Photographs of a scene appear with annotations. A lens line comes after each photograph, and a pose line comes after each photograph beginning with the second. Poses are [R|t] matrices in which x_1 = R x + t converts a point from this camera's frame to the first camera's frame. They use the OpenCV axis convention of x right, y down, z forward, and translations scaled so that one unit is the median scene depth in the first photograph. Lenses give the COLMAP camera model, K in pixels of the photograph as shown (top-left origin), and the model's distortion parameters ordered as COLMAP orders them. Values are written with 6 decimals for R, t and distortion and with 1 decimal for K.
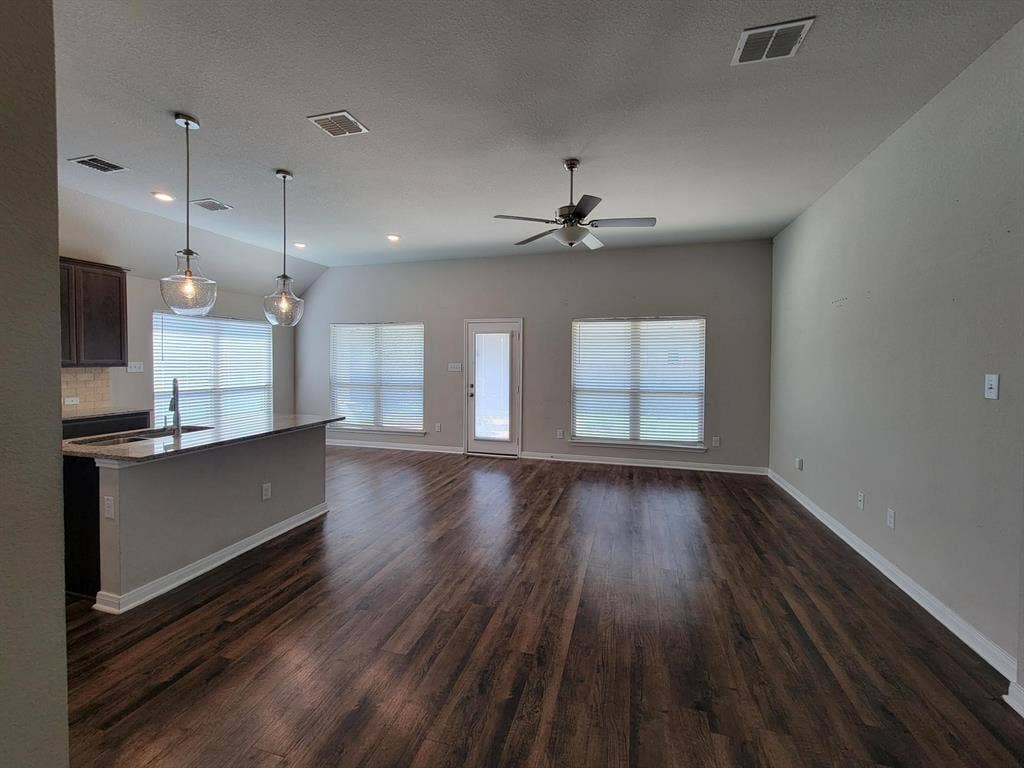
lens RADIAL K [[420.4, 0, 511.0], [0, 420.4, 382.6], [0, 0, 1]] dist [-0.000931, -0.000388]
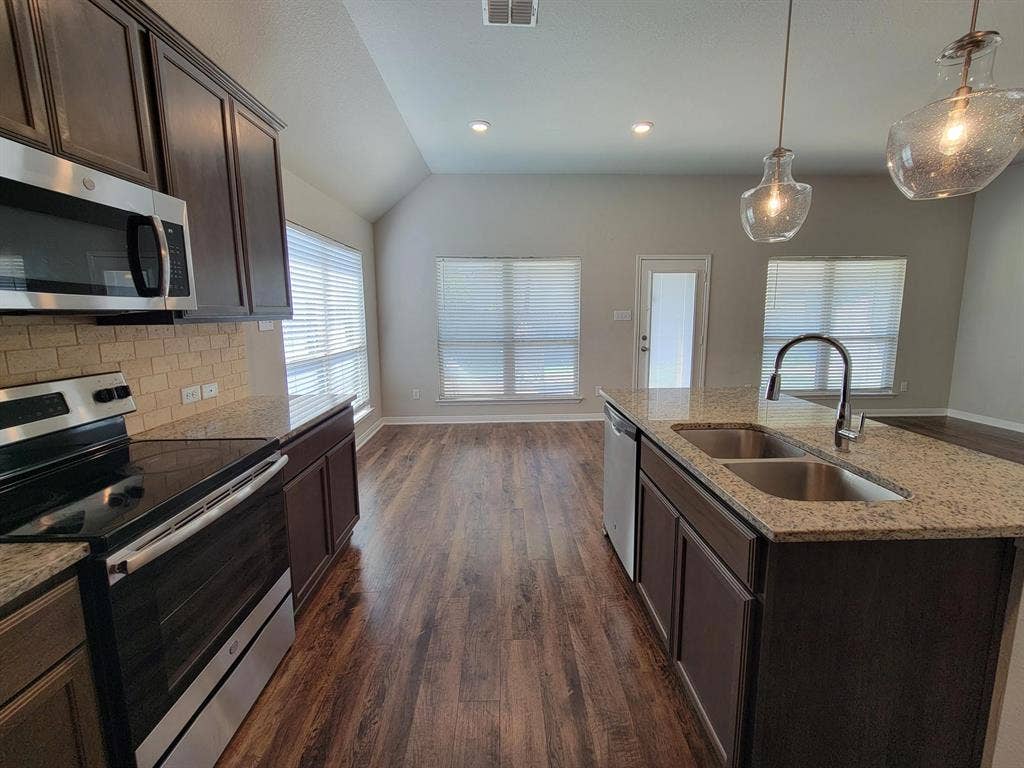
lens RADIAL K [[420.4, 0, 512.9], [0, 420.4, 384.0], [0, 0, 1]] dist [-0.000931, -0.000388]
pose [[0.953087, -0.059069, 0.296876, -0.577284], [0.029798, 0.994320, 0.102173, 0.005477], [-0.301225, -0.088534, 0.949434, 0.284689]]
